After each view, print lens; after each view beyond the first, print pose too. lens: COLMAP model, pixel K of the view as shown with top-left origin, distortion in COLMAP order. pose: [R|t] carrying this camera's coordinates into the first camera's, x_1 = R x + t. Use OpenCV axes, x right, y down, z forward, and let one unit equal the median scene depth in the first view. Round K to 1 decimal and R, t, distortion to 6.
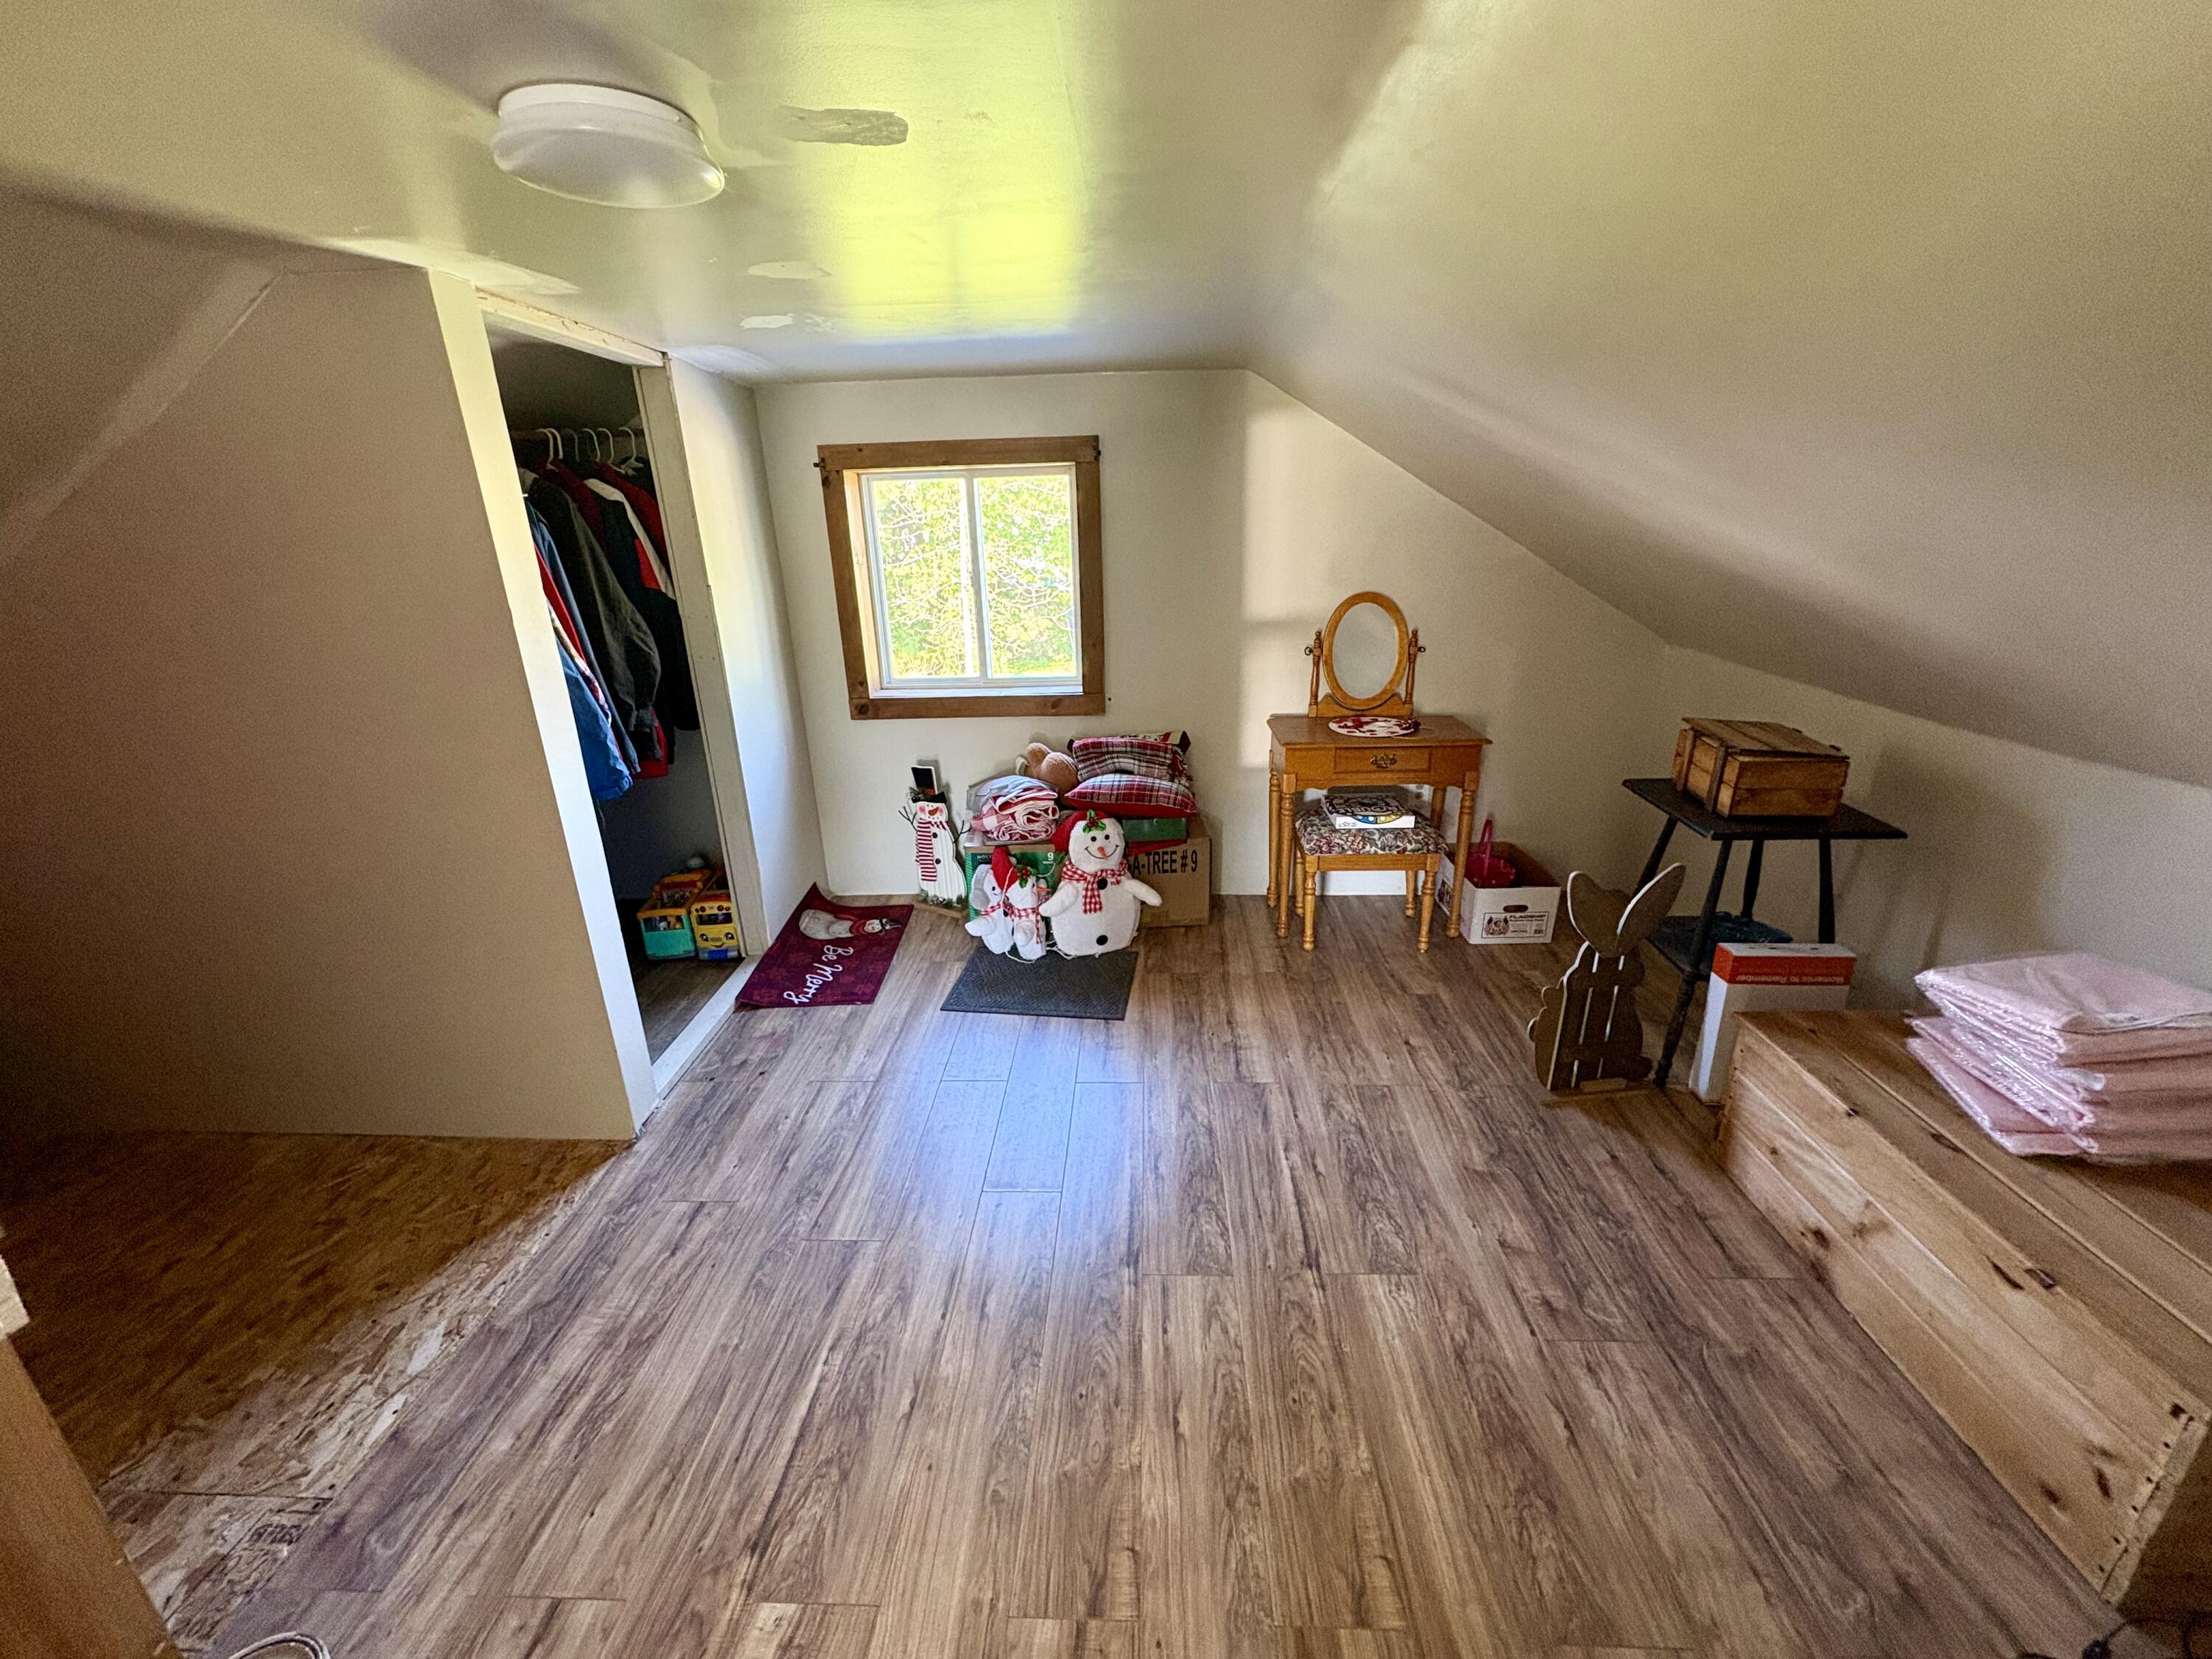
lens RADIAL K [[877.8, 0, 1104.6], [0, 877.8, 836.0], [0, 0, 1]] dist [0.001211, 0.000215]
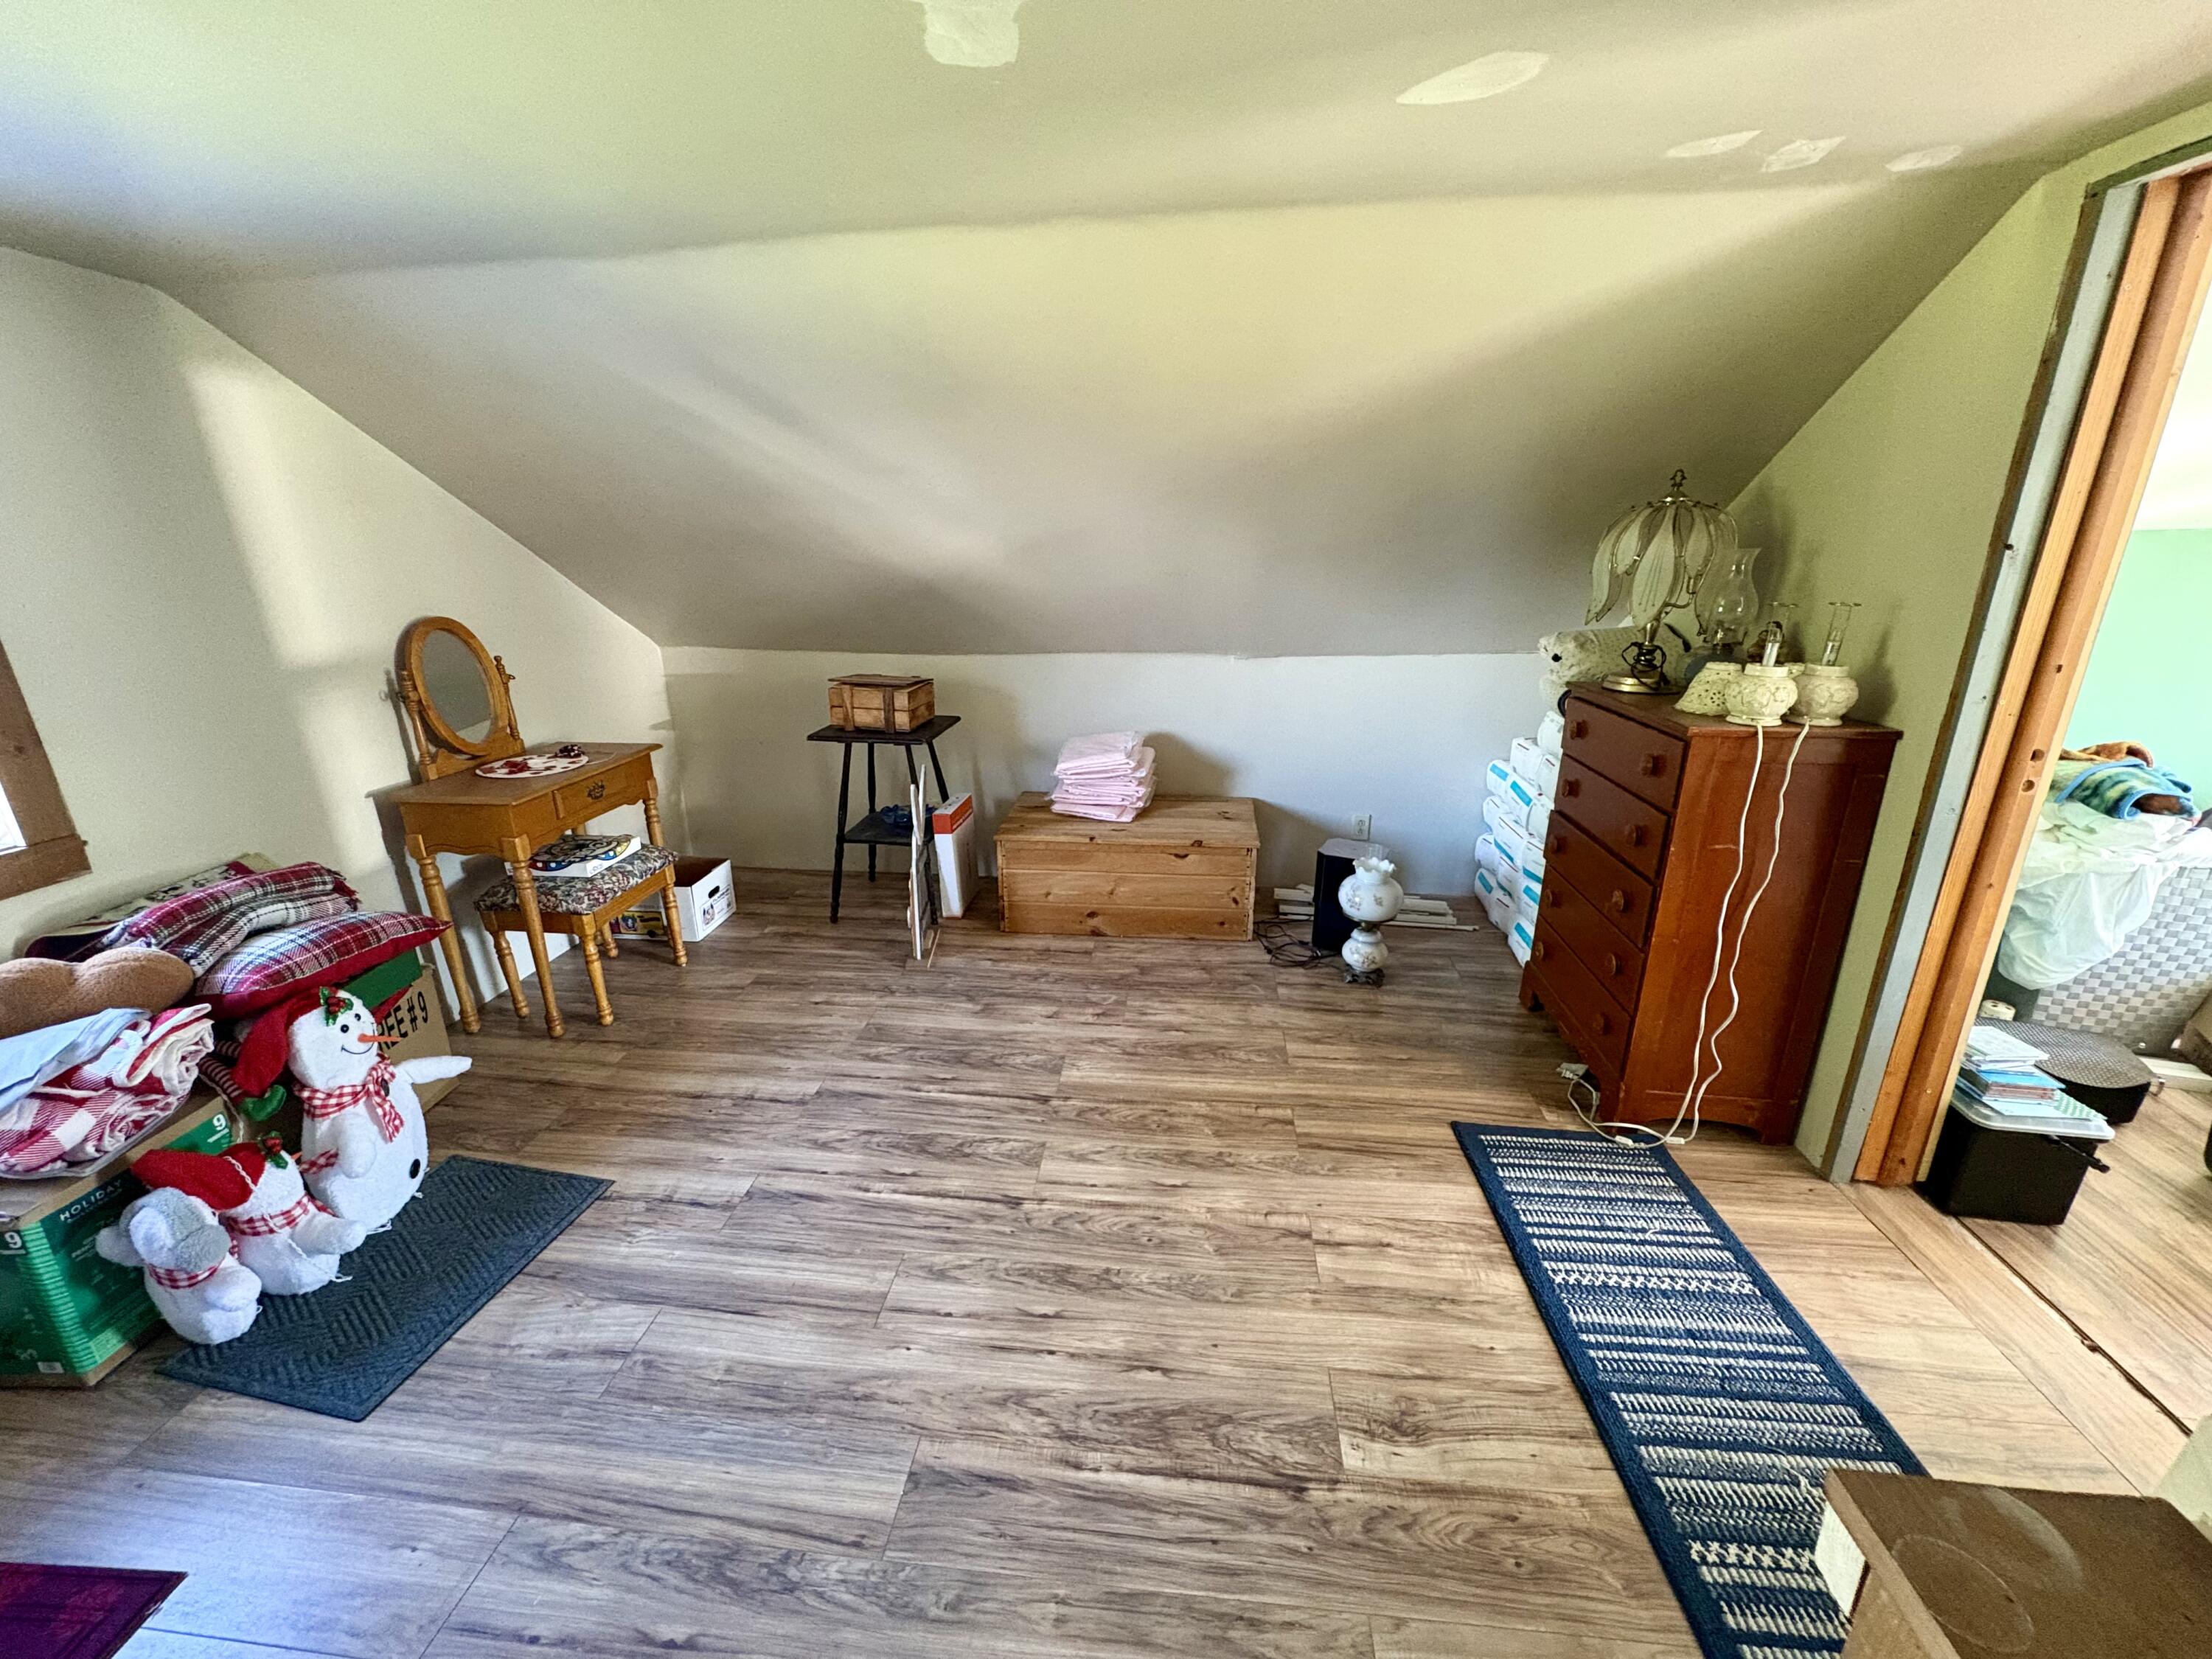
lens RADIAL K [[877.8, 0, 1104.6], [0, 877.8, 836.0], [0, 0, 1]] dist [0.001211, 0.000215]
pose [[0.060422, -0.293166, 0.954150, -0.796327], [0.347976, 0.902117, 0.255143, -0.136039], [-0.935554, 0.316605, 0.156523, 0.565048]]
